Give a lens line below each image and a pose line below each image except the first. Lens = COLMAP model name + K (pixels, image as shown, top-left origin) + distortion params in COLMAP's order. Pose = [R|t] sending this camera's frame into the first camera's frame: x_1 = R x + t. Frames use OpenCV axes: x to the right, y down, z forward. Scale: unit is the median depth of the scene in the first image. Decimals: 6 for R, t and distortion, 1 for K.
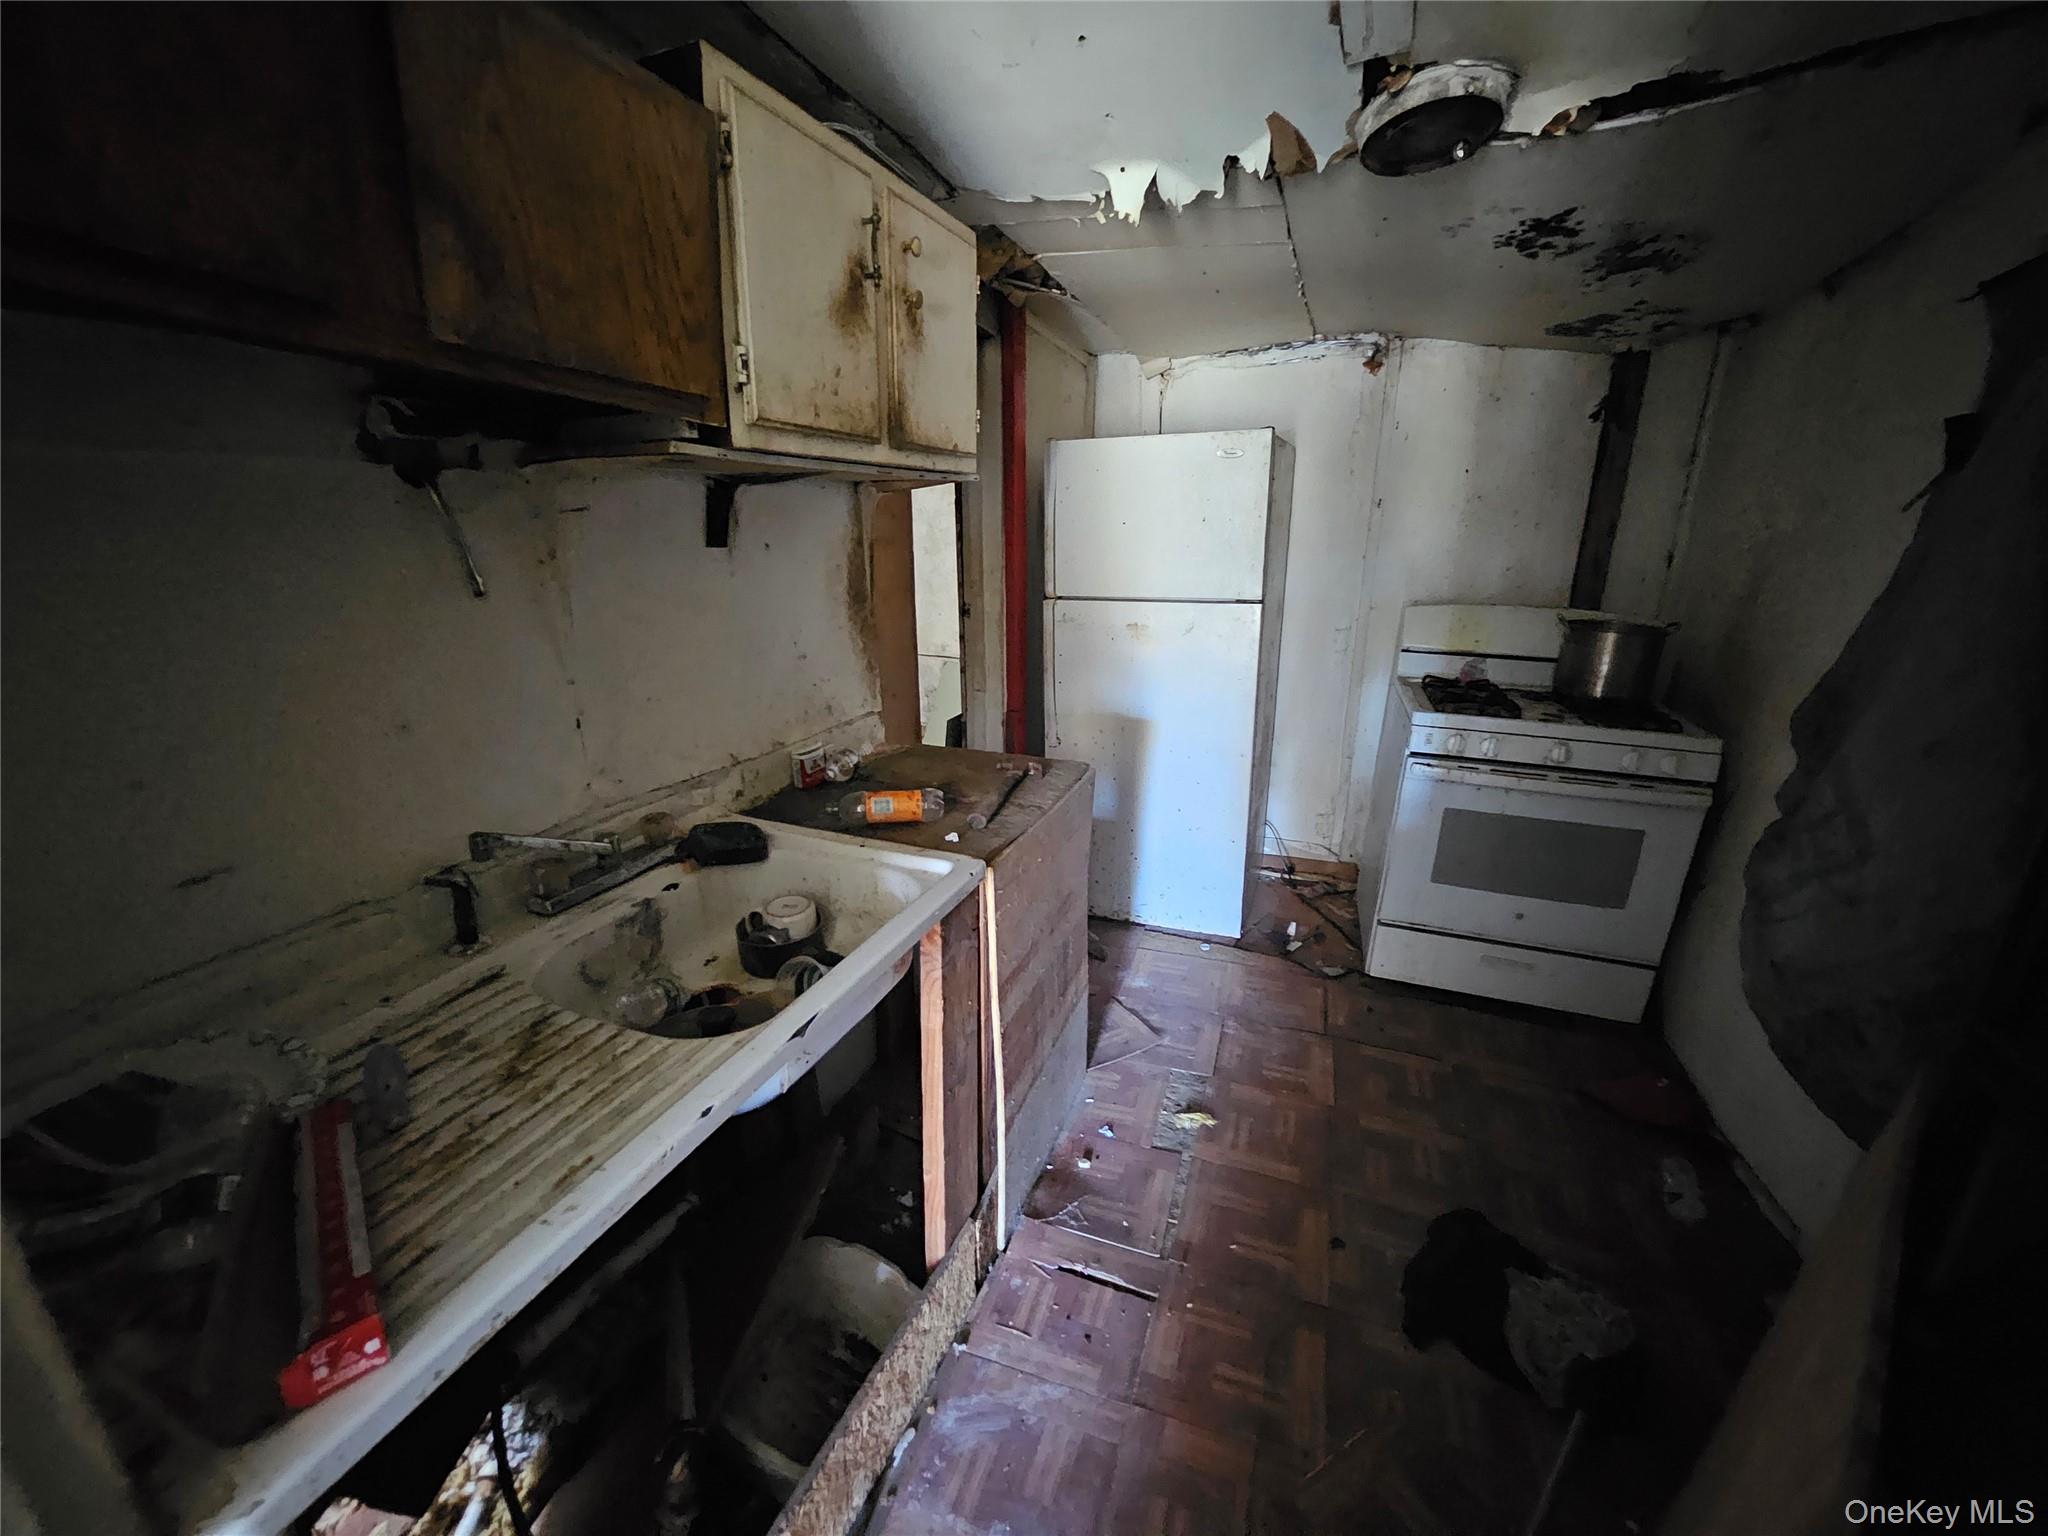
lens RADIAL K [[815.0, 0, 1016.6], [0, 815.0, 766.4], [0, 0, 1]] dist [0.001595, -0.000325]
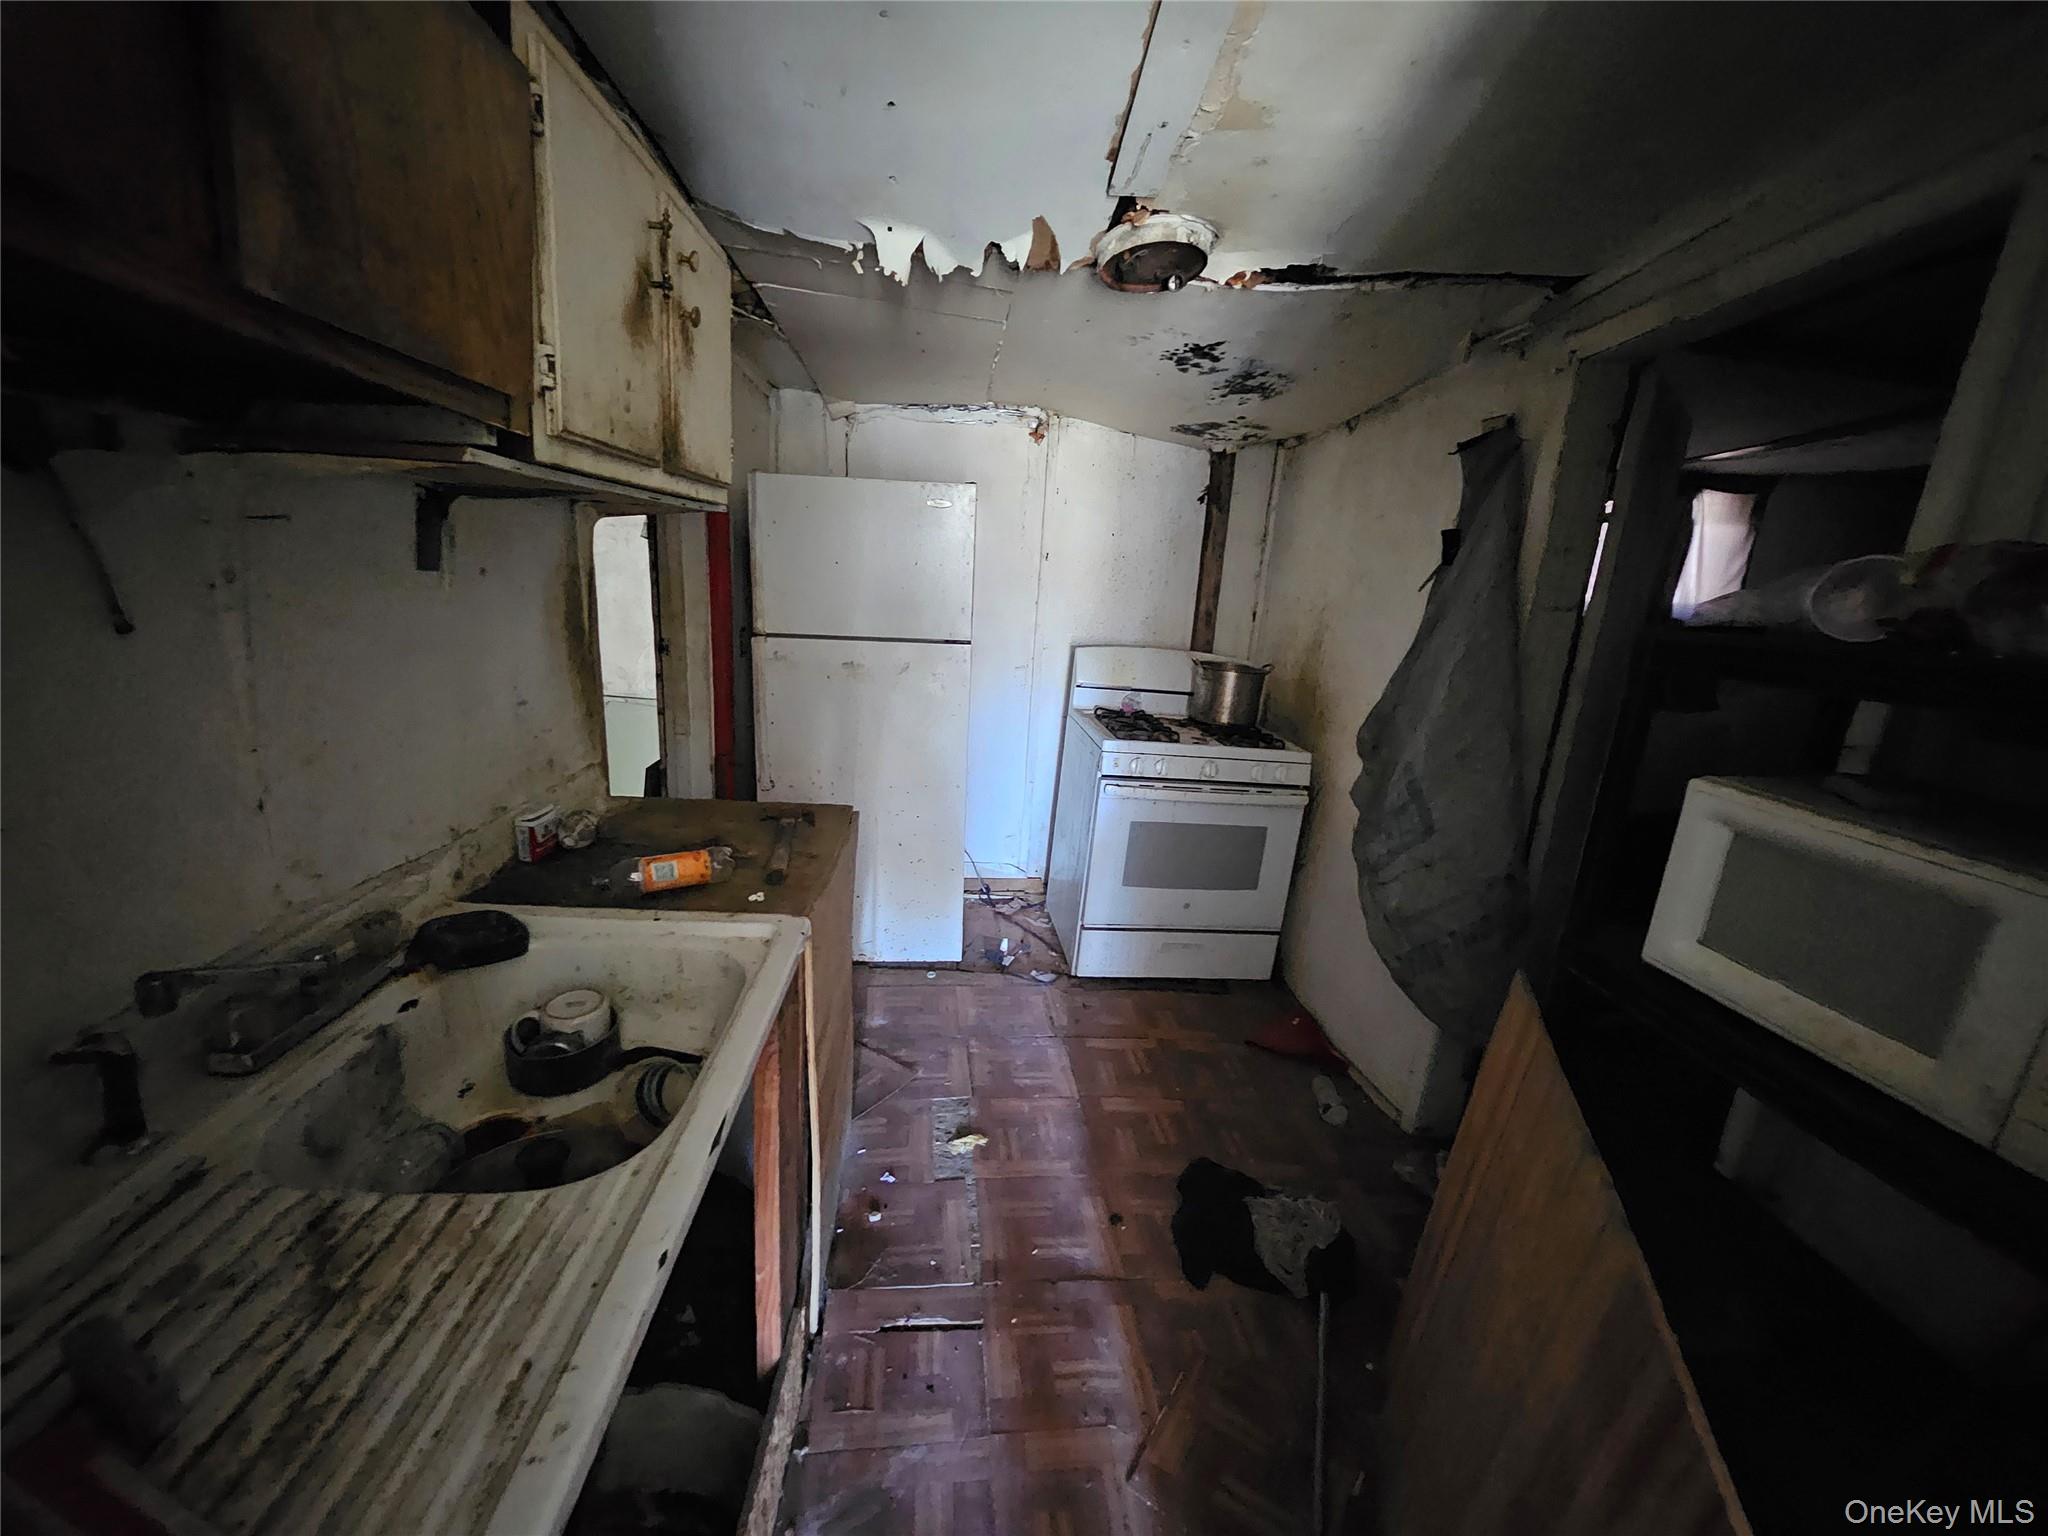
lens RADIAL K [[814.0, 0, 1013.8], [0, 814.0, 770.6], [0, 0, 1]] dist [-0.000493, 0.003287]
pose [[0.896879, -0.053720, 0.439001, -0.184651], [0.068359, 0.997506, -0.017593, -0.016991], [-0.436961, 0.045789, 0.898314, 0.032361]]
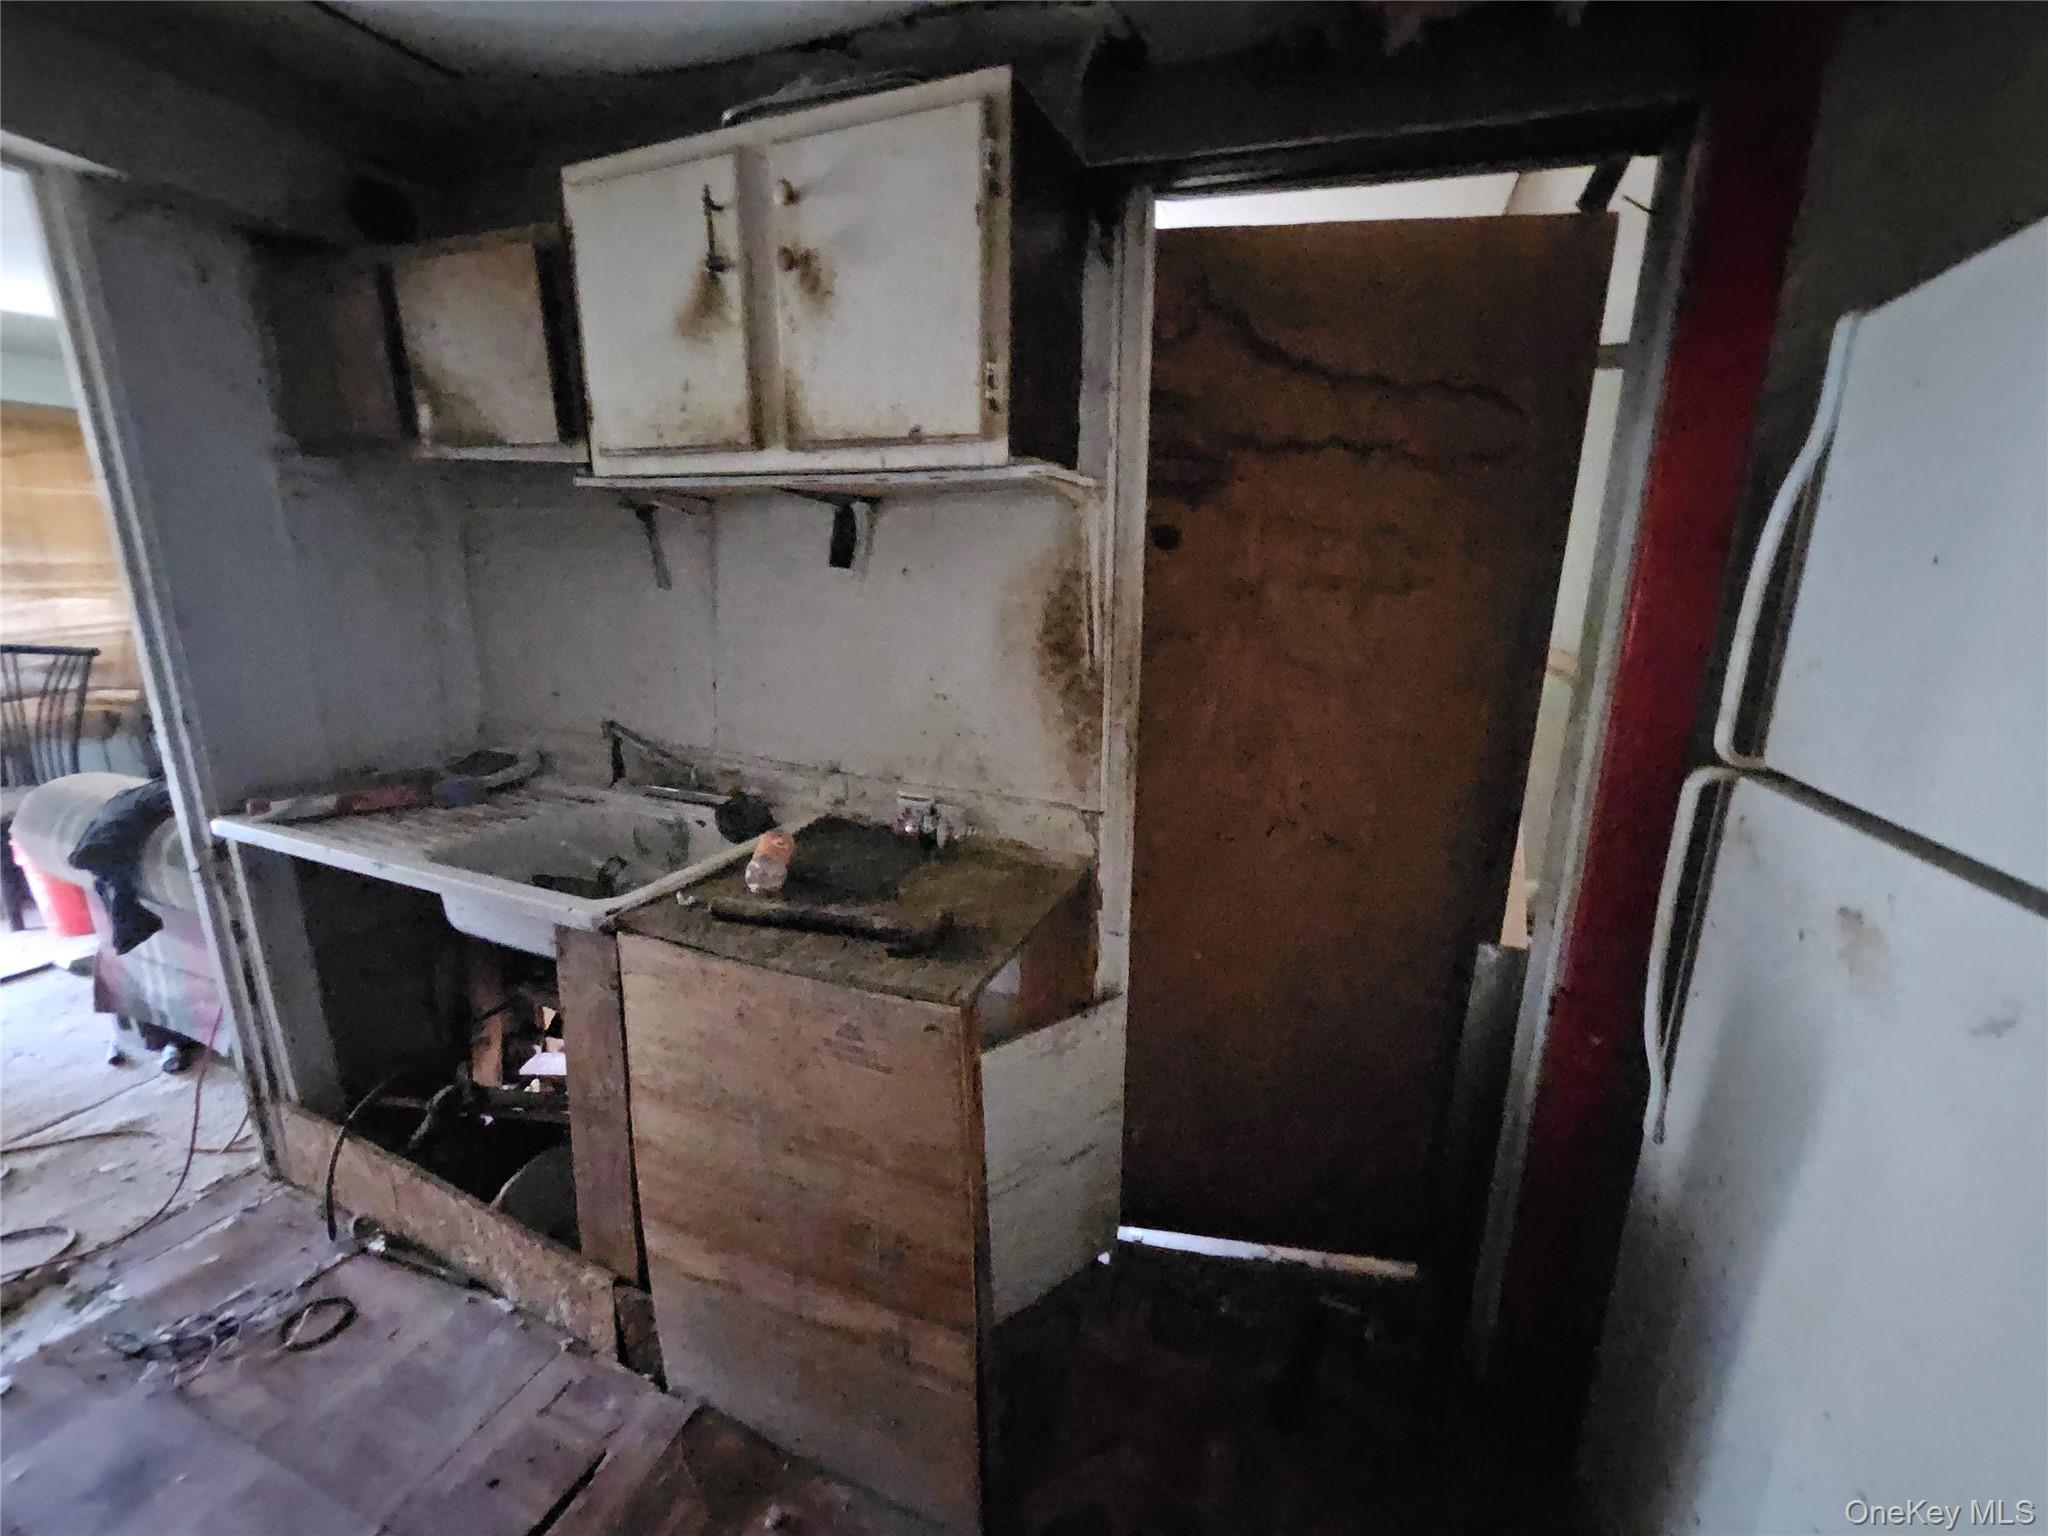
lens RADIAL K [[805.0, 0, 1019.4], [0, 805.0, 764.5], [0, 0, 1]] dist [-0.006534, 0.000681]
pose [[0.003563, 0.241035, -0.970510, 0.607192], [-0.312880, 0.922057, 0.227853, -0.296505], [0.949786, 0.302841, 0.078701, 1.048245]]
